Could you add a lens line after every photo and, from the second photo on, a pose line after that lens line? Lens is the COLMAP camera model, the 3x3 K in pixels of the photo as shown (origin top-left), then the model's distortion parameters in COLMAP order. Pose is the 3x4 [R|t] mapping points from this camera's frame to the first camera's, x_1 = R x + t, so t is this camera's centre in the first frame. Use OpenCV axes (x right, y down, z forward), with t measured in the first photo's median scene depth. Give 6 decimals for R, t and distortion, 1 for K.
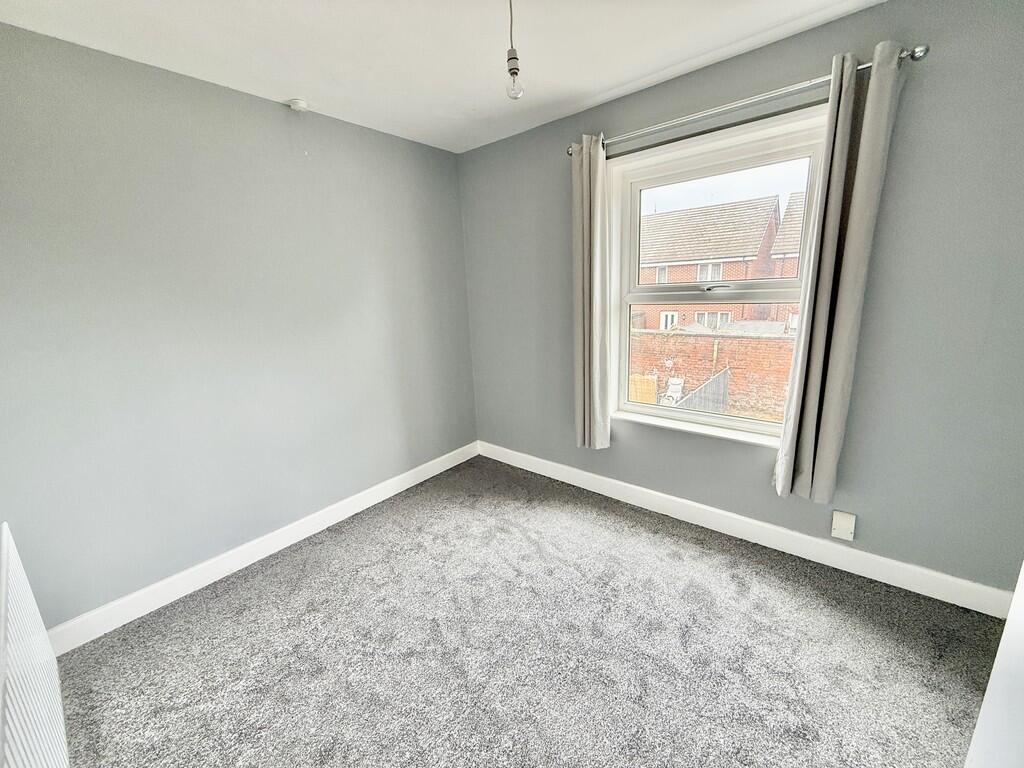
lens RADIAL K [[406.9, 0, 517.1], [0, 406.9, 383.0], [0, 0, 1]] dist [-0.002392, -0.000117]
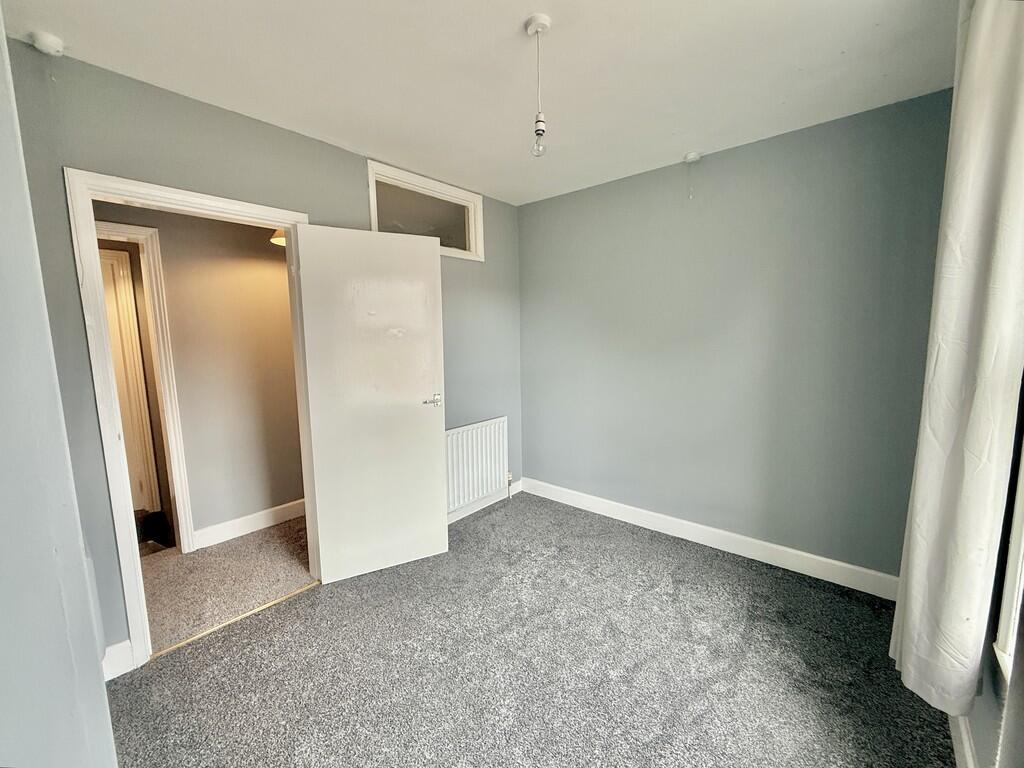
lens RADIAL K [[406.9, 0, 510.4], [0, 406.9, 383.9], [0, 0, 1]] dist [-0.002392, -0.000117]
pose [[-0.018685, 0.163994, -0.986284, 0.647609], [-0.209573, 0.963900, 0.164242, -0.150515], [0.977614, 0.209767, 0.016358, 0.563740]]
